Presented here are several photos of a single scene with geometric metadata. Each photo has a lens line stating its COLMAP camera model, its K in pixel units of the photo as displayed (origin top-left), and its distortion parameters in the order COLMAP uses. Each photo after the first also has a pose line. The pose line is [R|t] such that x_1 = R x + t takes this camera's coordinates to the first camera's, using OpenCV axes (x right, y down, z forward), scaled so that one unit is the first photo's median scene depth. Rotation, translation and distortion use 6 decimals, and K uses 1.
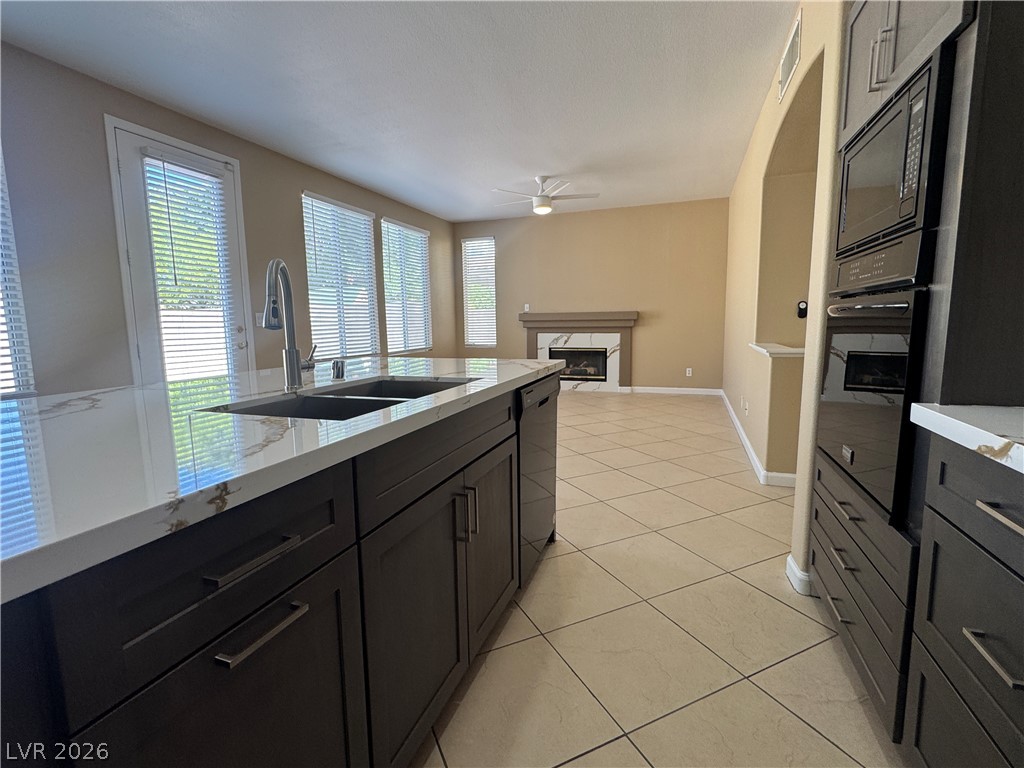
lens RADIAL K [[483.6, 0, 509.0], [0, 483.6, 384.1], [0, 0, 1]] dist [-0.005123, -0.000394]
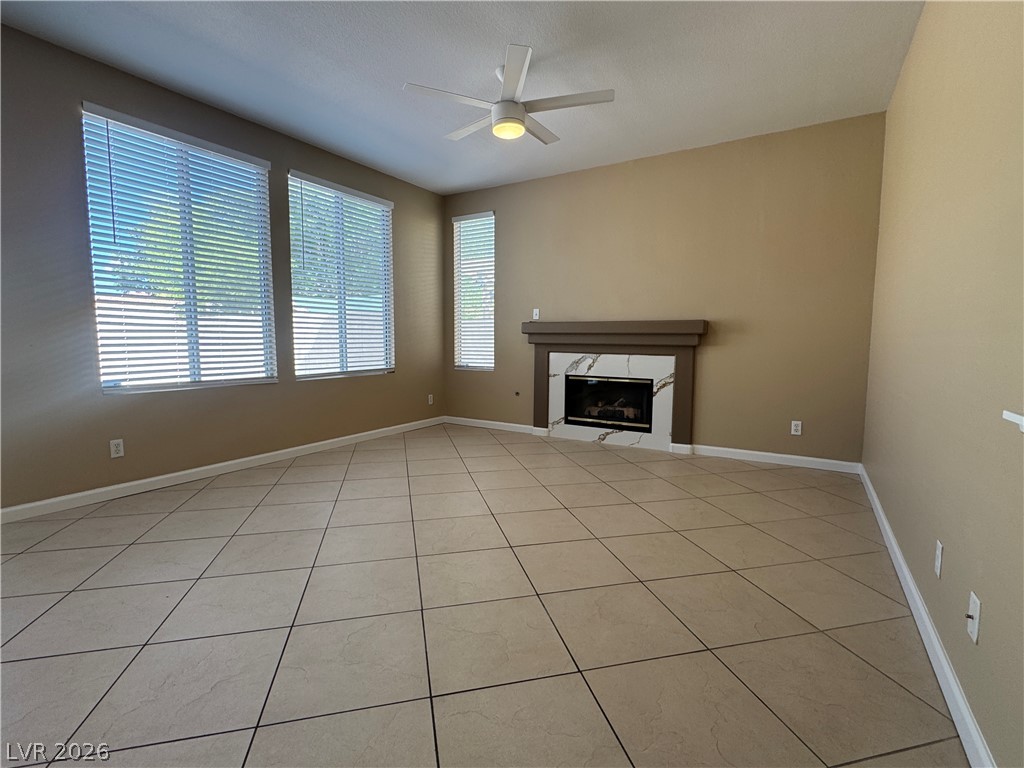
lens RADIAL K [[480.7, 0, 512.0], [0, 480.7, 384.0], [0, 0, 1]] dist [-0.002683, 0.000487]
pose [[0.979789, 0.039914, -0.196013, 0.145638], [-0.046353, 0.998522, -0.028370, -0.042551], [0.194591, 0.036883, 0.980191, 0.359698]]
